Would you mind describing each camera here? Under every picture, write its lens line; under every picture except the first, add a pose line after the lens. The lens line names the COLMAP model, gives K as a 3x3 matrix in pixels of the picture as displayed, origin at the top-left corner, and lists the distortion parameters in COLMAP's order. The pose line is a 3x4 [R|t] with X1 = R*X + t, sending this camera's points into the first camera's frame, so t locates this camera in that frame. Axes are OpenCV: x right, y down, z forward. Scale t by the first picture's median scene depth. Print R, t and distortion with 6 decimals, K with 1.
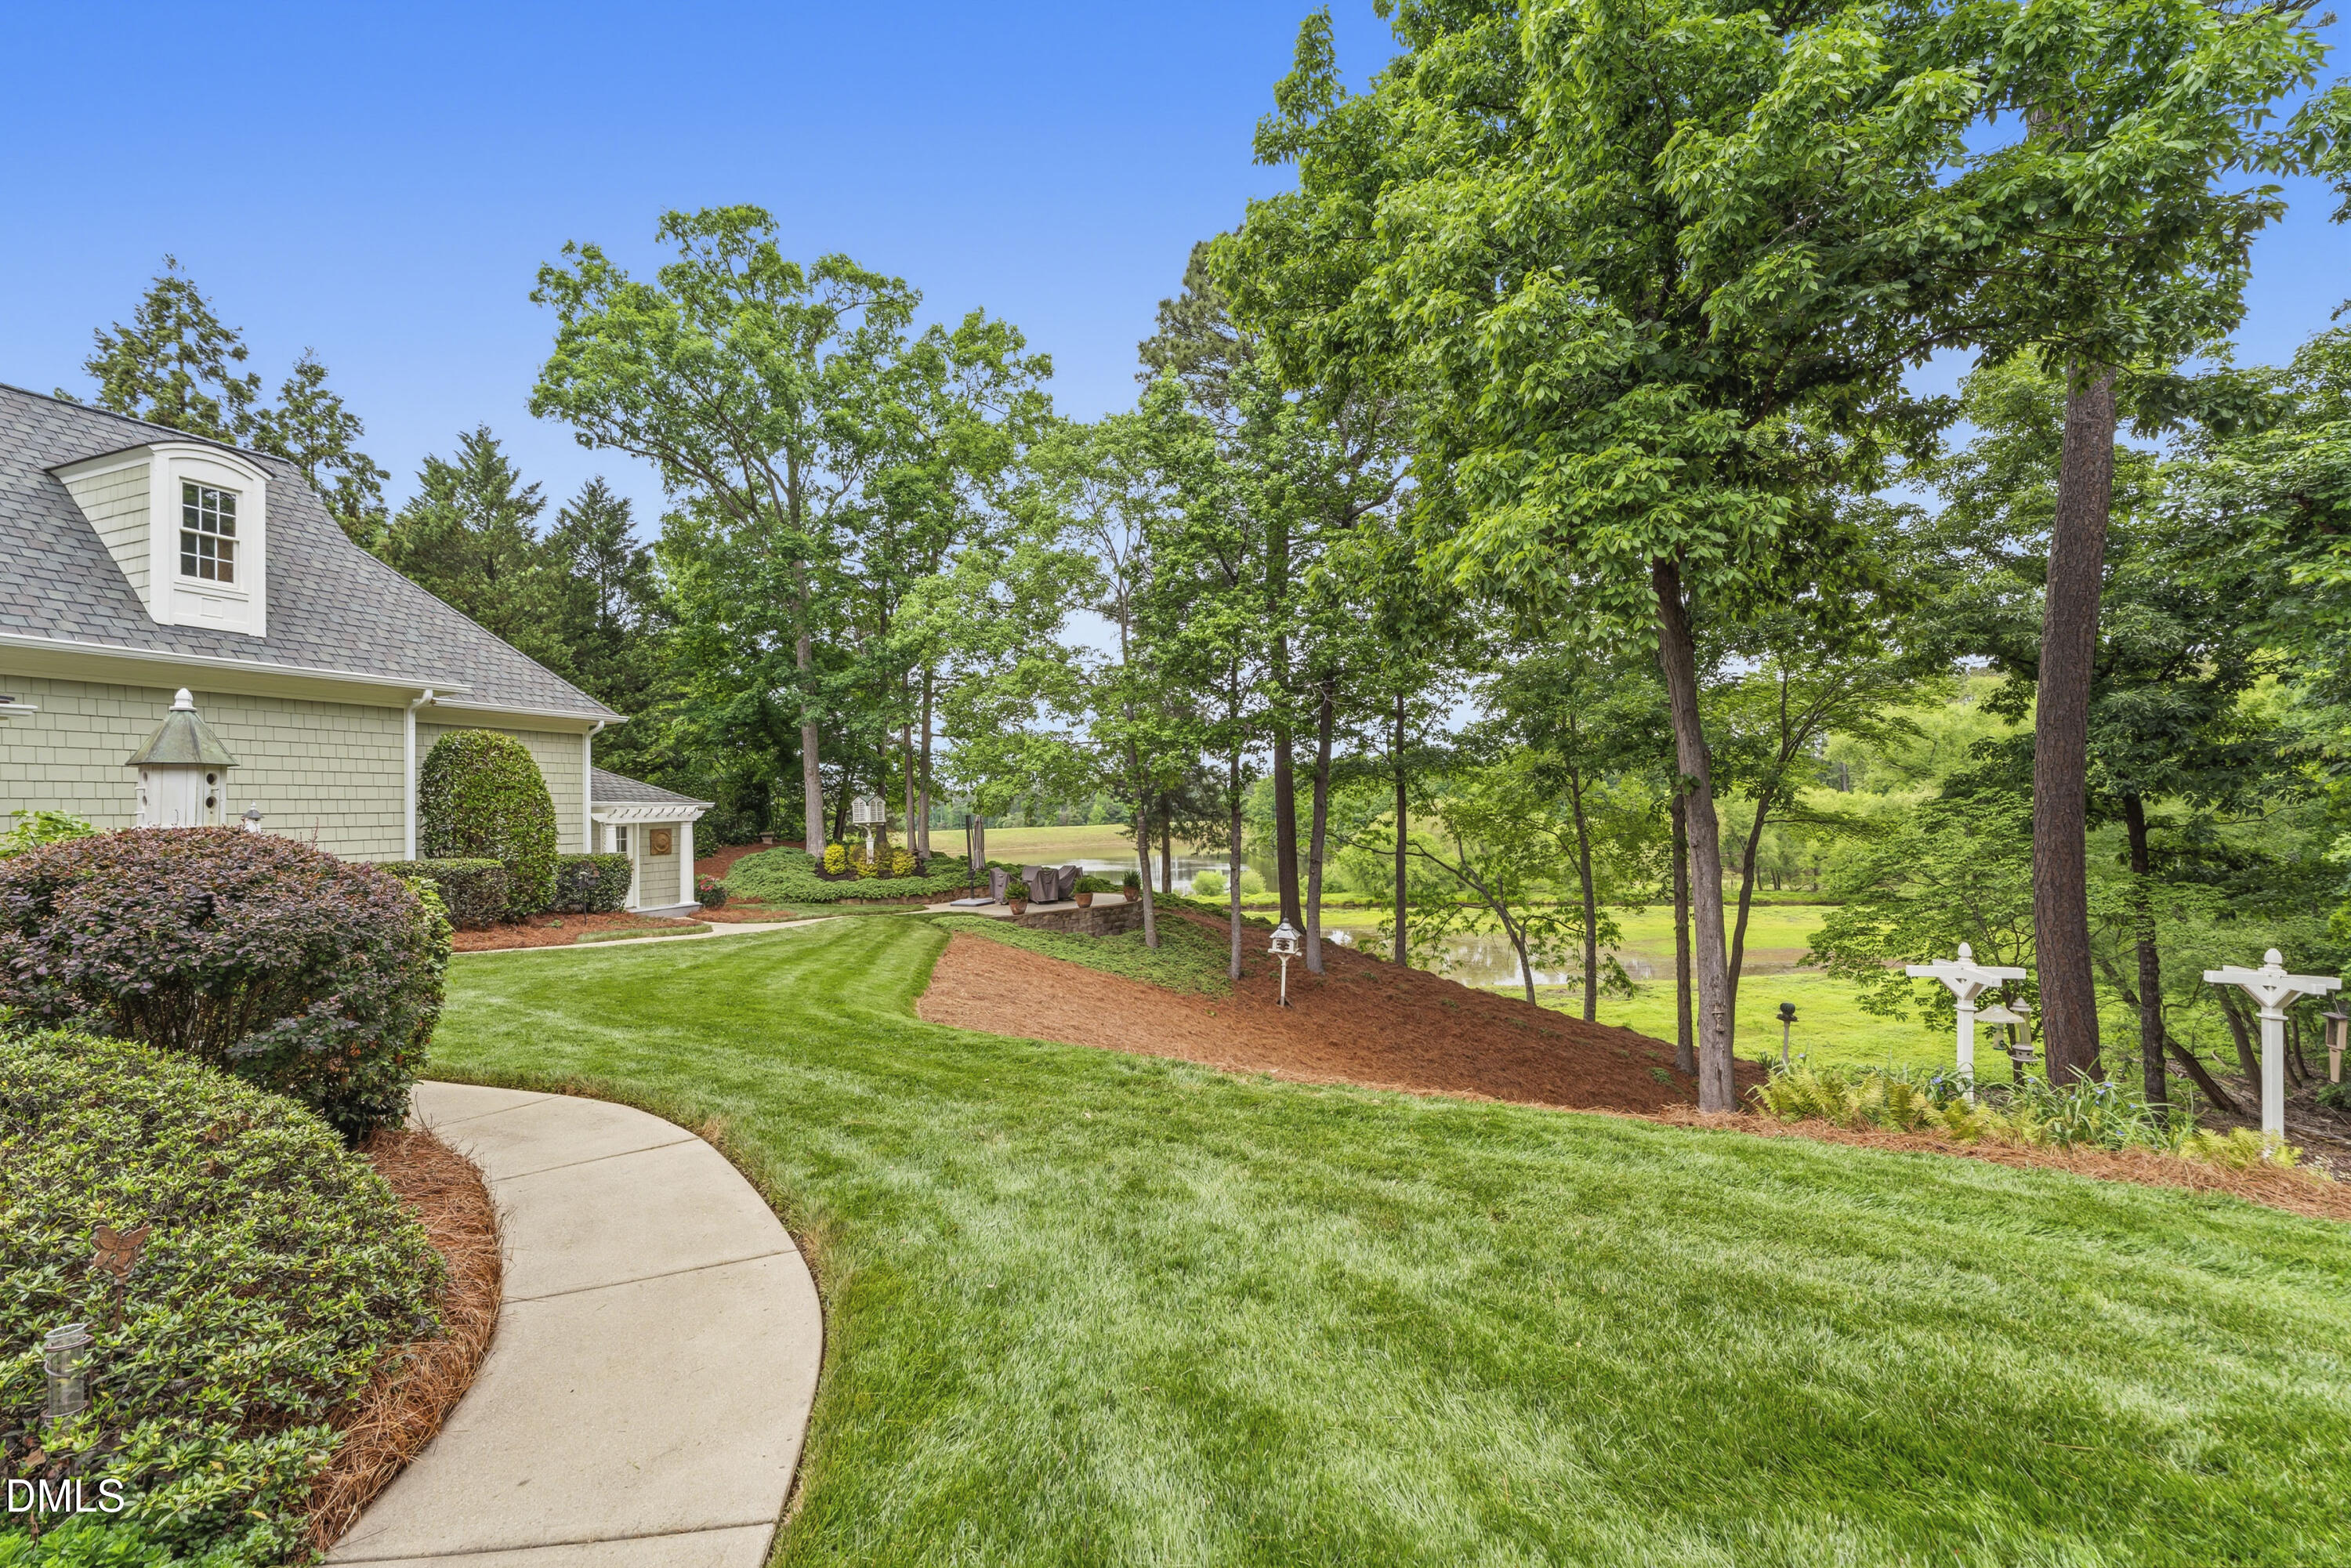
lens RADIAL K [[1008.3, 0, 1181.2], [0, 1008.3, 795.9], [0, 0, 1]] dist [-0.003833, 0.001500]
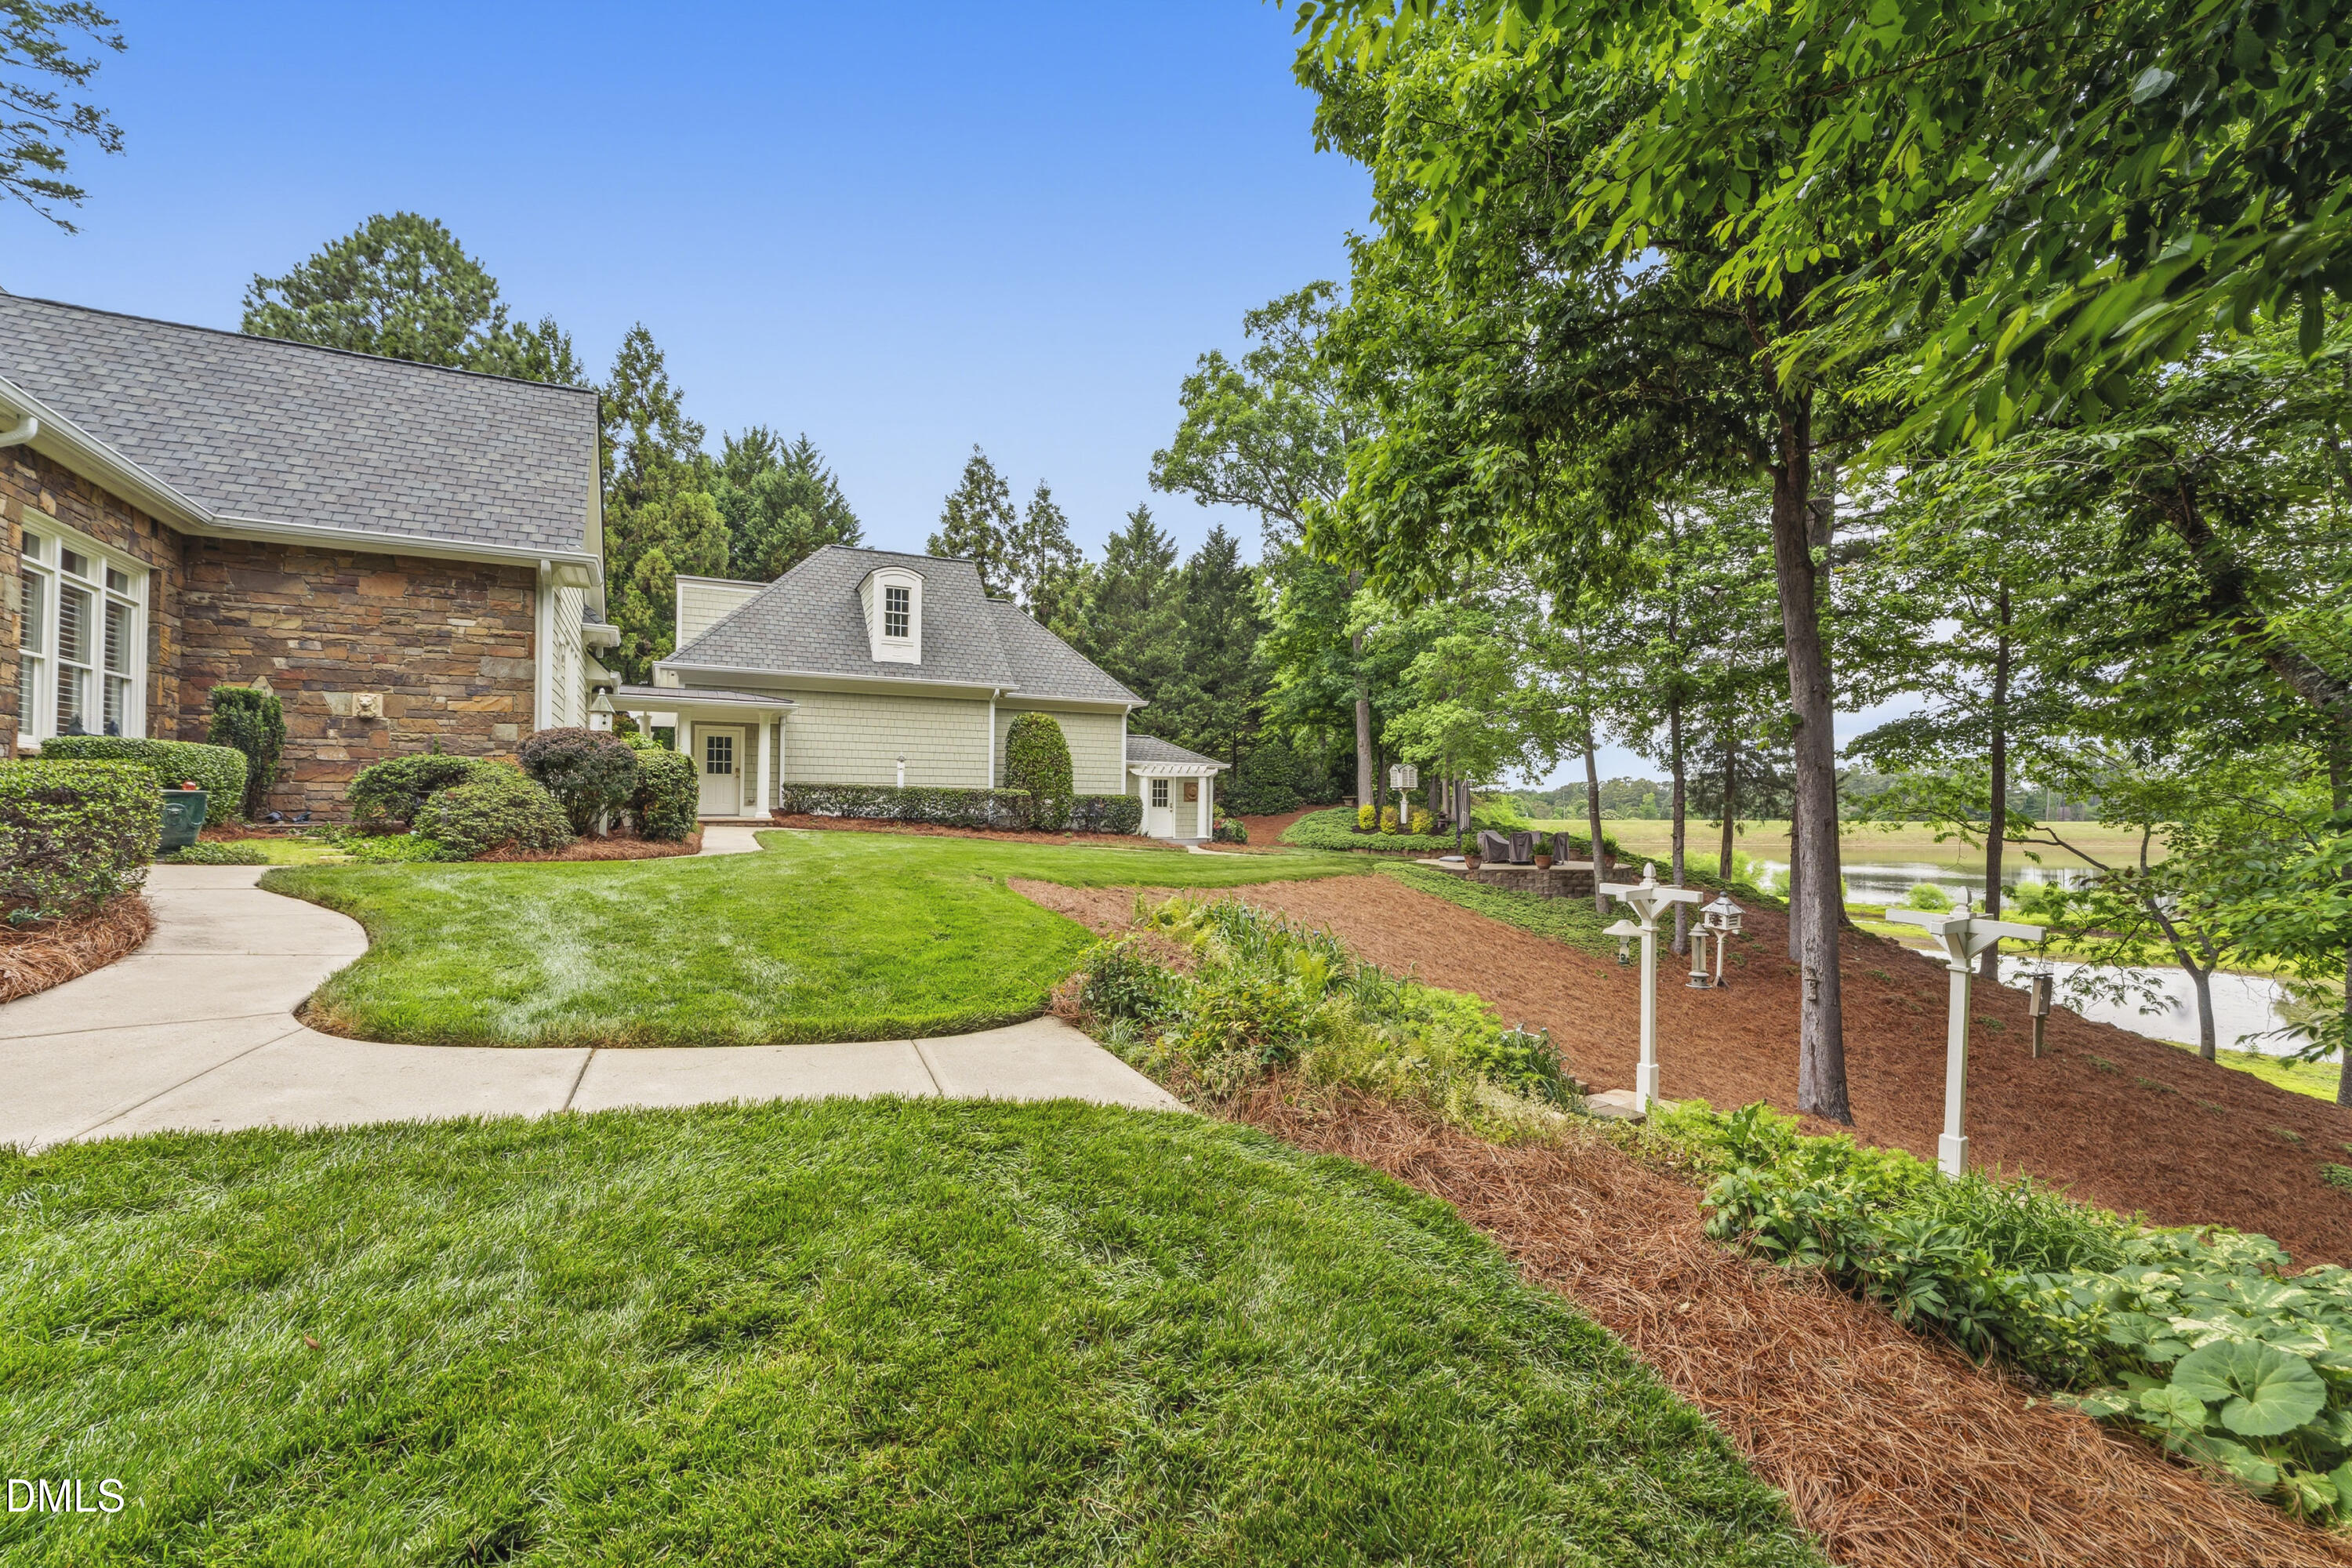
lens RADIAL K [[1008.7, 0, 1181.7], [0, 1008.7, 795.9], [0, 0, 1]] dist [-0.003833, 0.001500]
pose [[0.727509, 0.020948, -0.685778, 0.398437], [-0.011556, 0.999766, 0.018279, 0.024566], [0.686001, -0.005373, 0.727581, -0.013041]]
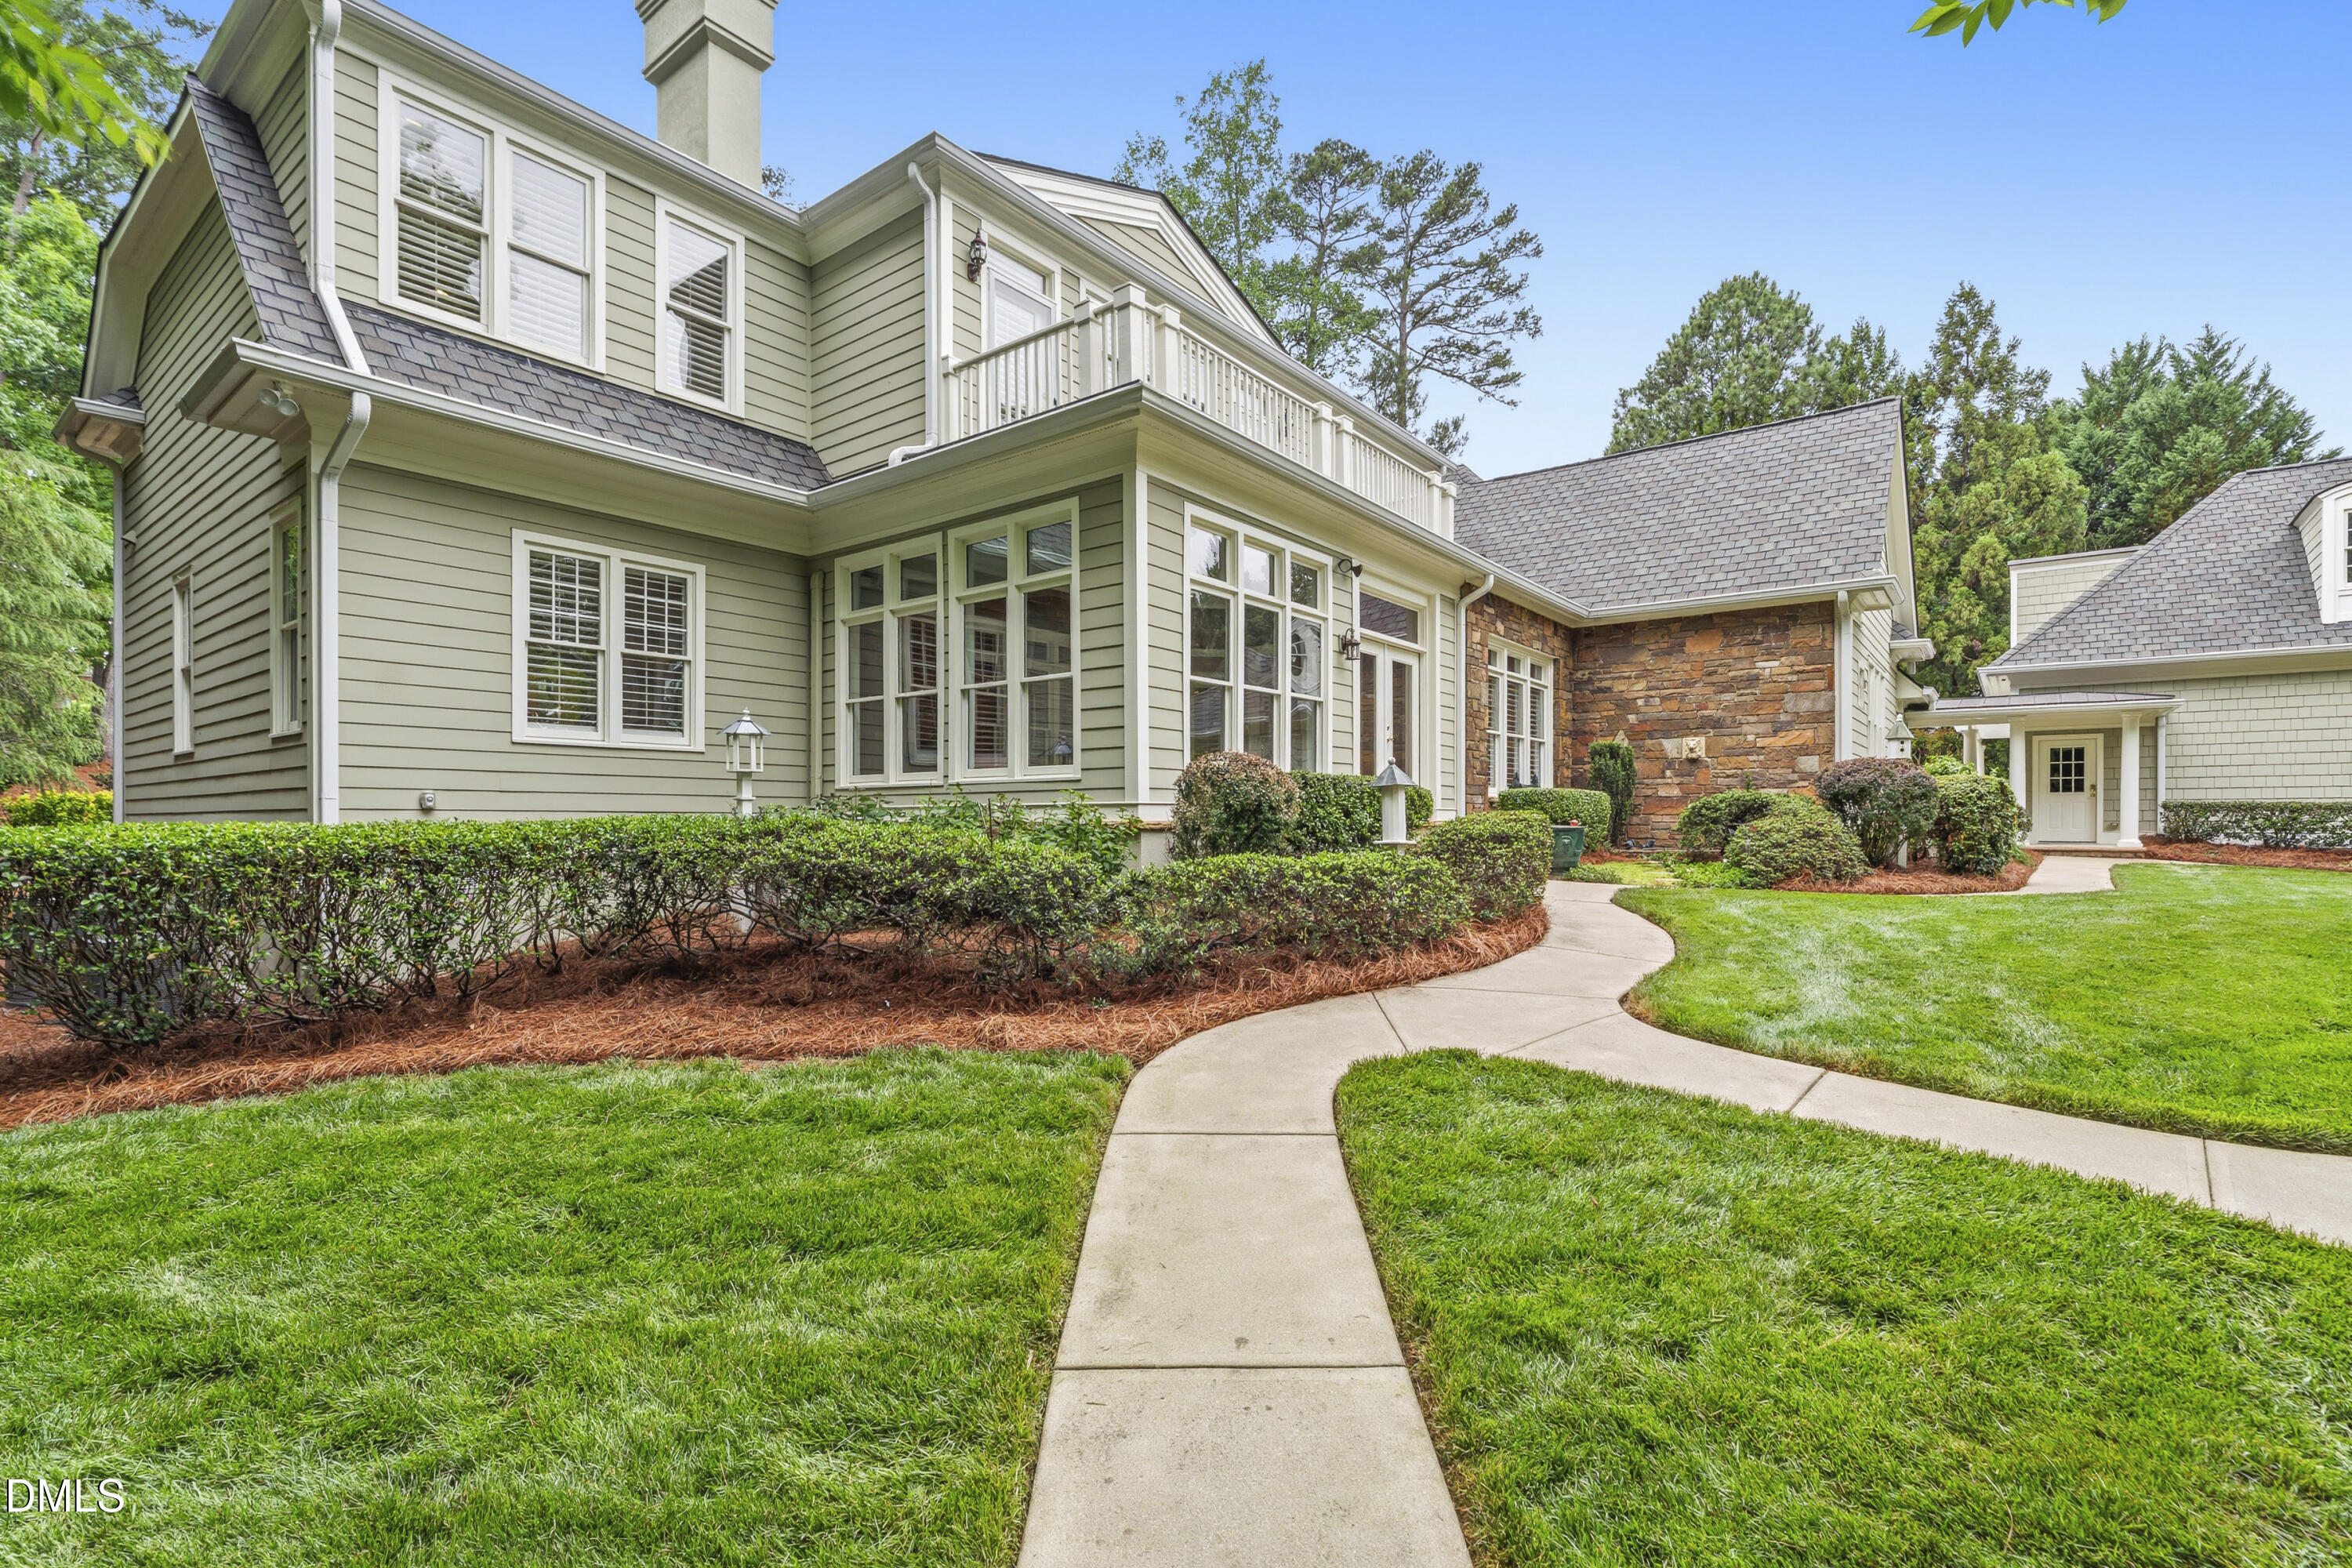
lens RADIAL K [[1066.6, 0, 1189.2], [0, 1066.6, 814.4], [0, 0, 1]] dist [-0.002158, -0.000705]
pose [[-0.316537, 0.016505, -0.948437, 0.435283], [0.024442, 0.999659, 0.009240, 0.018831], [0.948265, -0.020257, -0.316832, -0.008057]]
